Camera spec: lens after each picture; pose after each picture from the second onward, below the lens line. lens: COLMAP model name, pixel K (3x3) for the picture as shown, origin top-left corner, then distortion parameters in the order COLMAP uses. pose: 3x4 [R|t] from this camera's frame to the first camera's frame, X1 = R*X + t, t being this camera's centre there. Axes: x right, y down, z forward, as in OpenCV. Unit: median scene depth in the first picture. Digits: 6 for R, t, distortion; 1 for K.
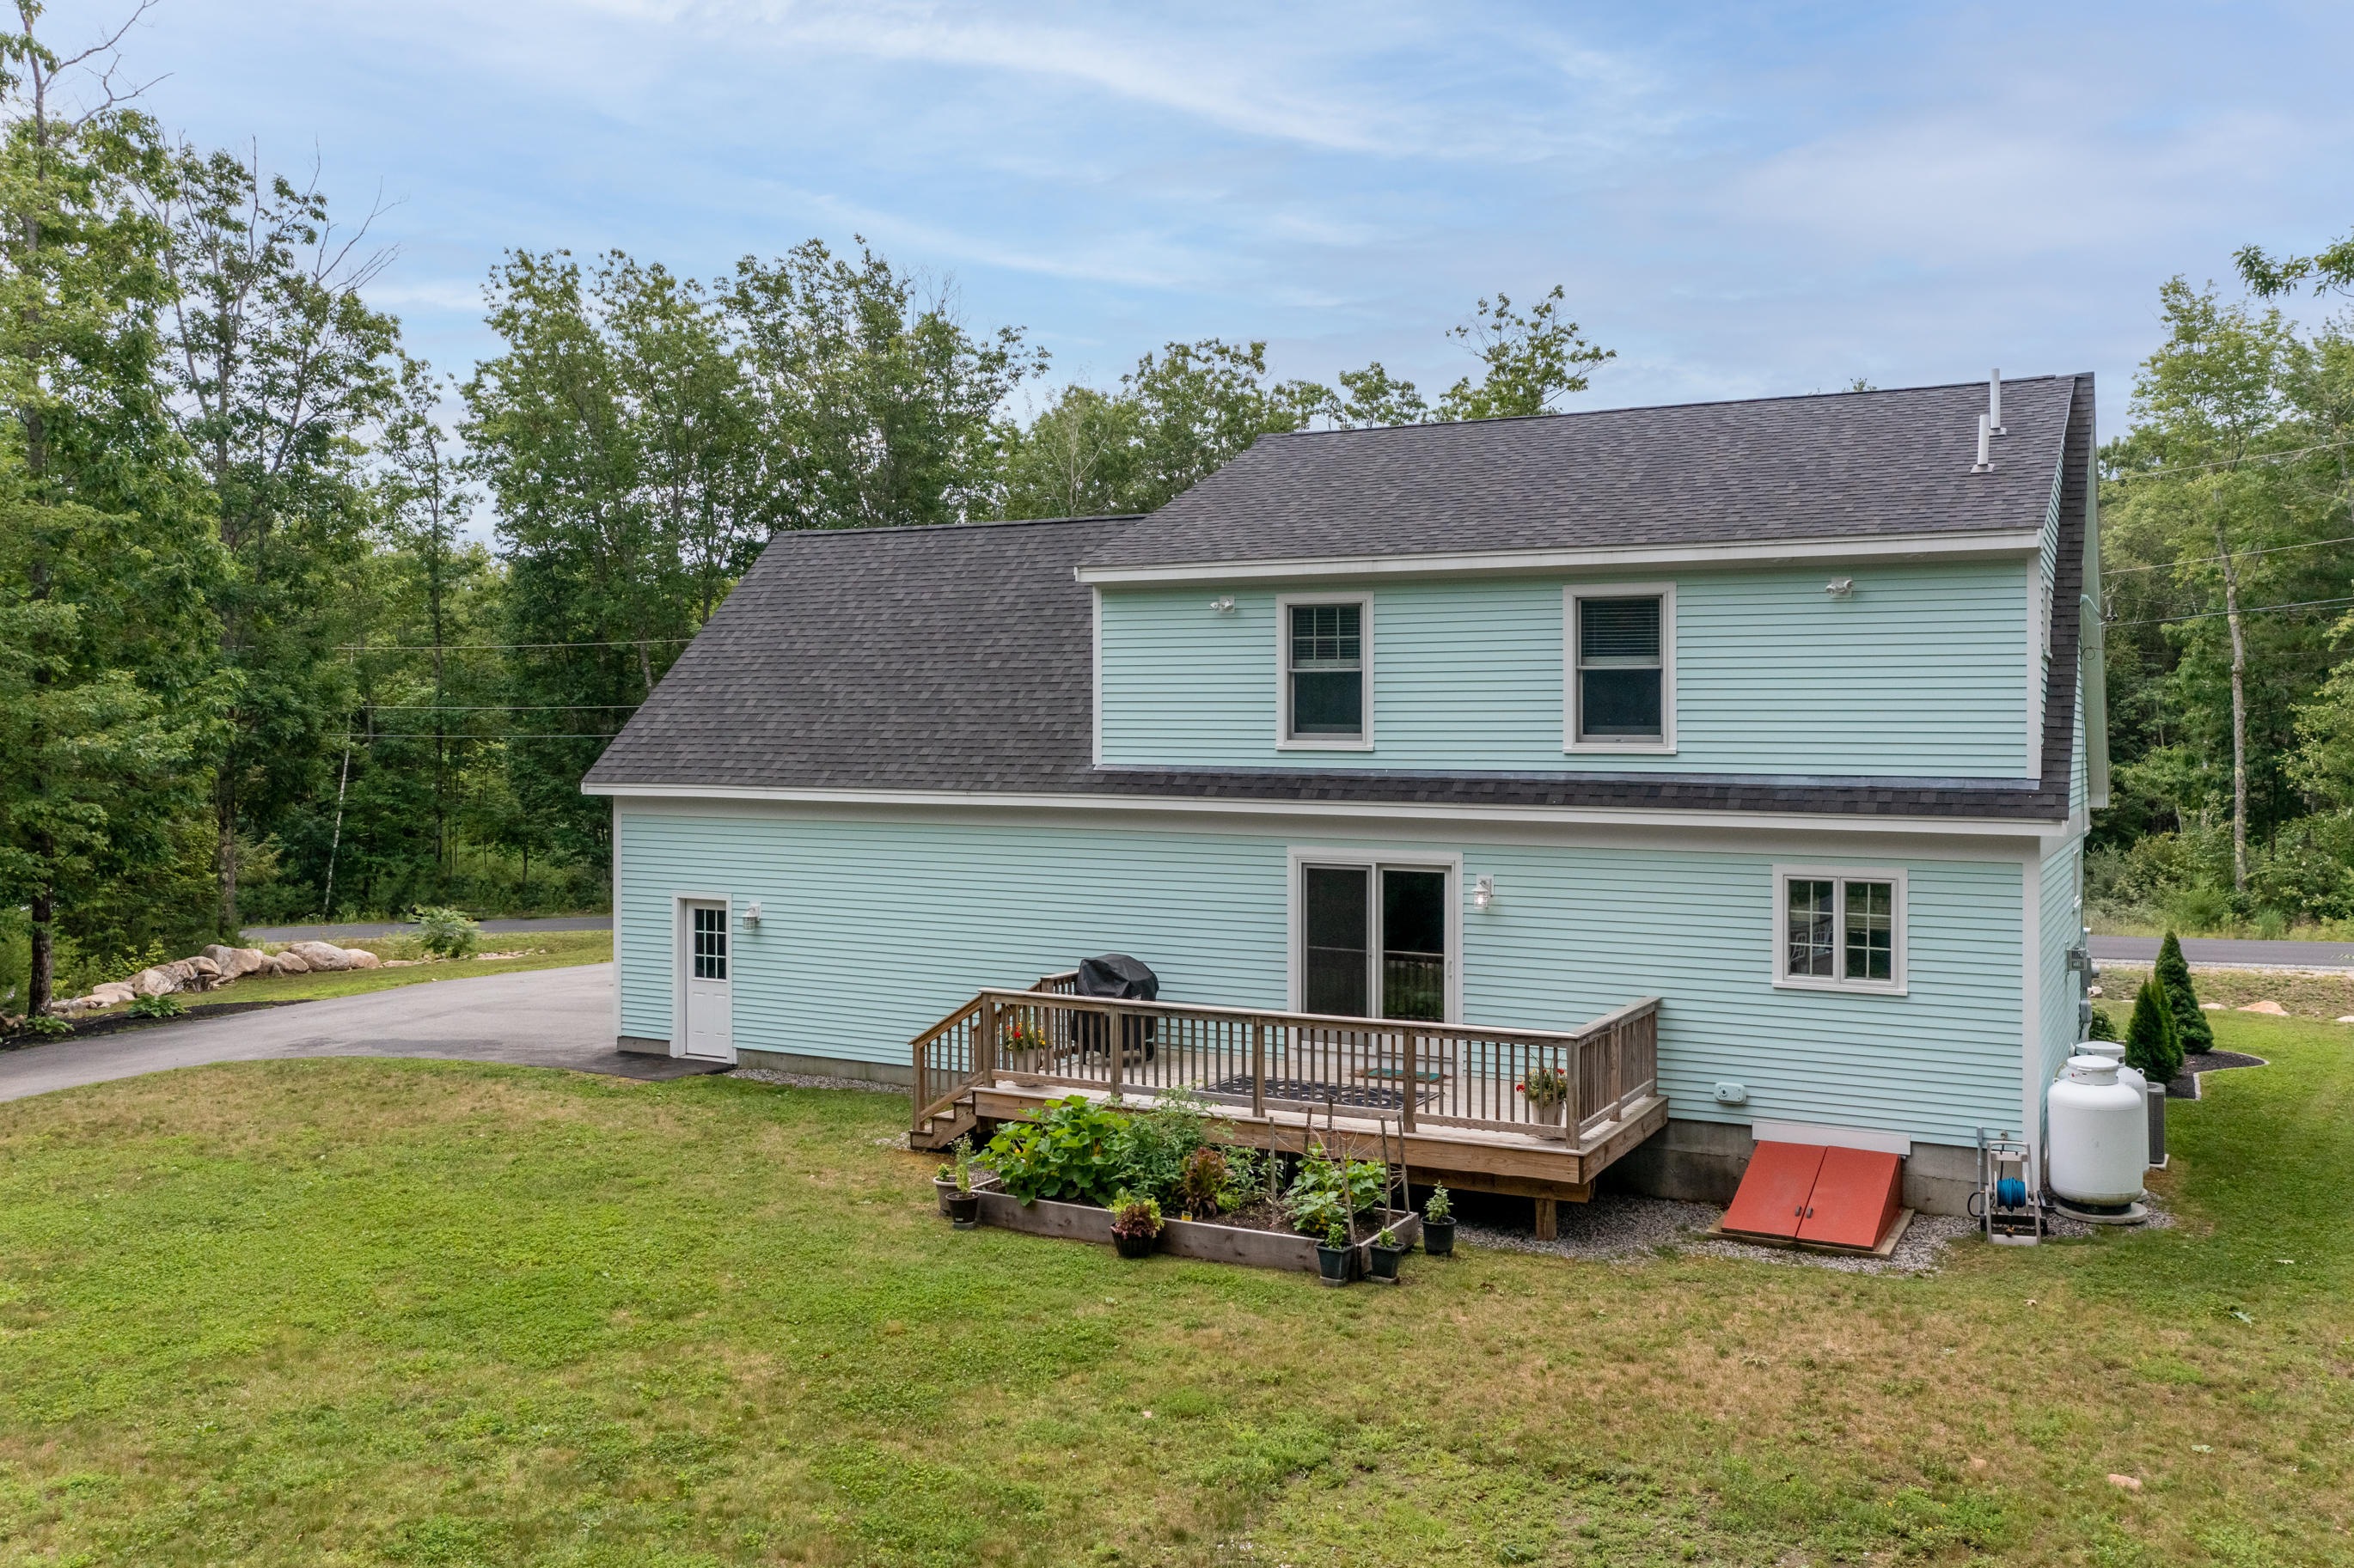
lens RADIAL K [[1934.0, 0, 1186.6], [0, 1934.0, 760.3], [0, 0, 1]] dist [0.005374, 0.010465]
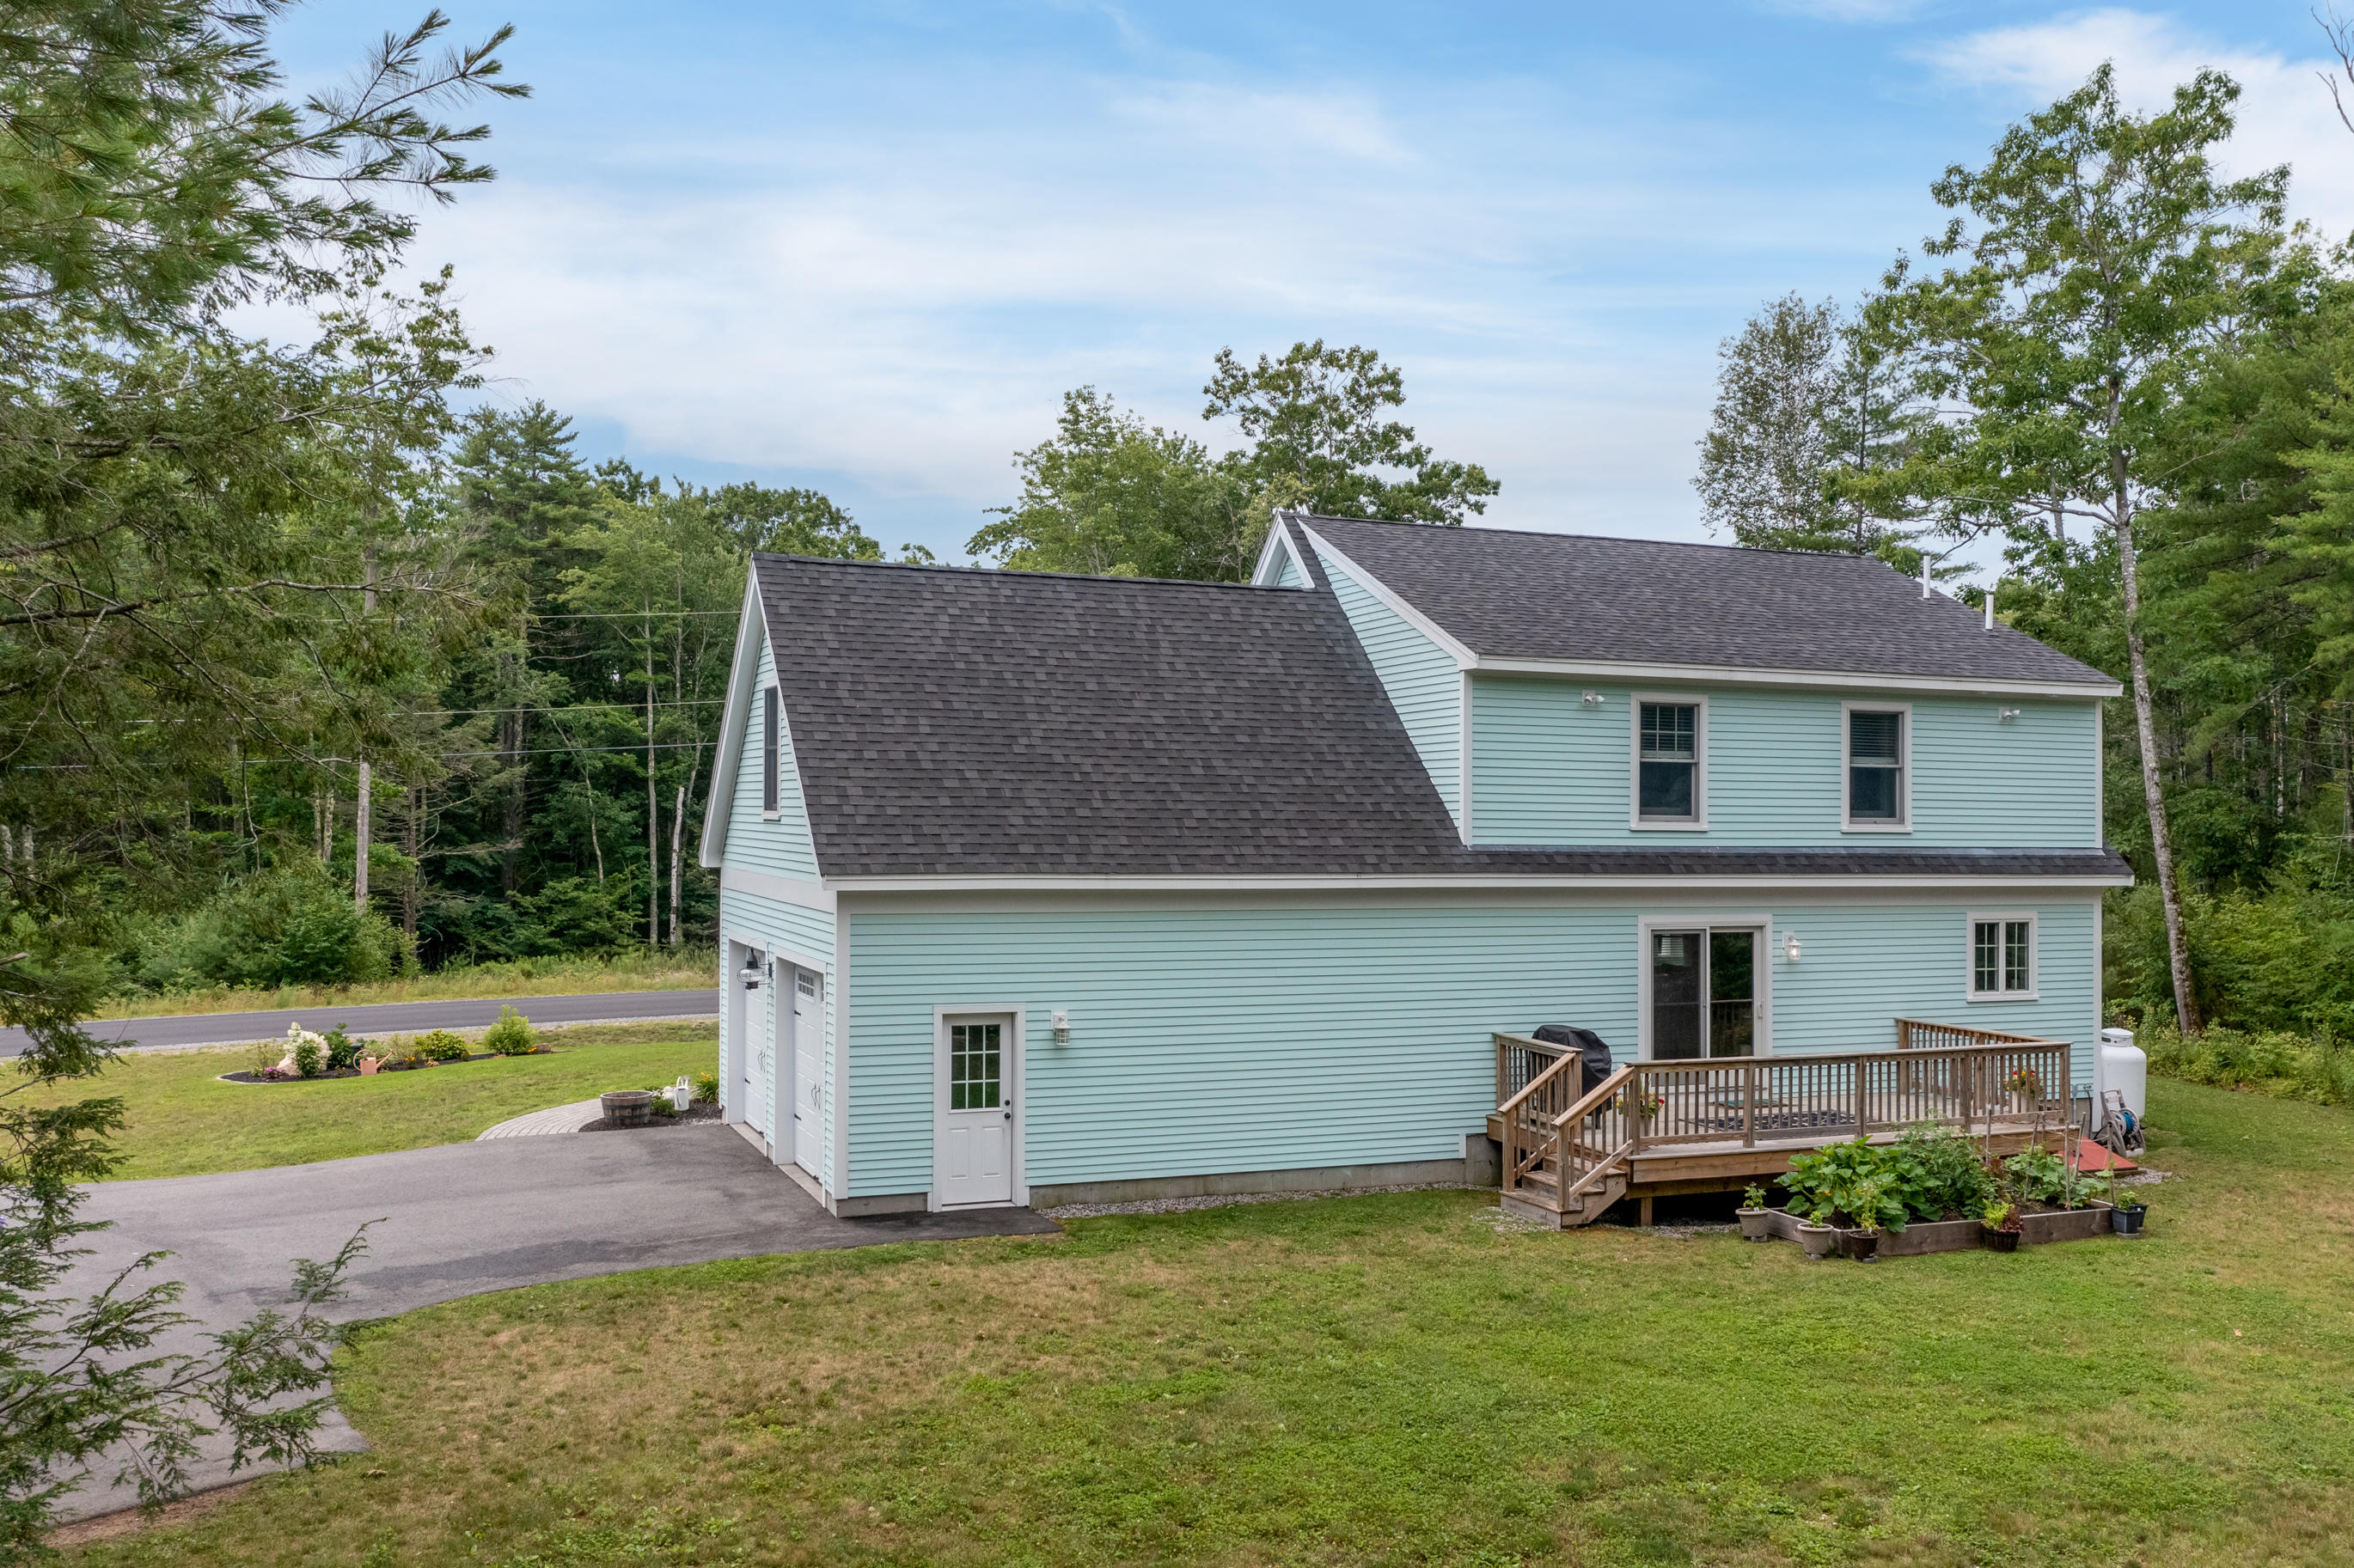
lens RADIAL K [[1934.0, 0, 1184.3], [0, 1934.0, 803.9], [0, 0, 1]] dist [0.005374, 0.010465]
pose [[0.644065, 0.004812, 0.764956, -0.997996], [0.003123, 0.999955, -0.008919, -0.011669], [-0.764965, 0.008134, 0.644021, 0.484859]]
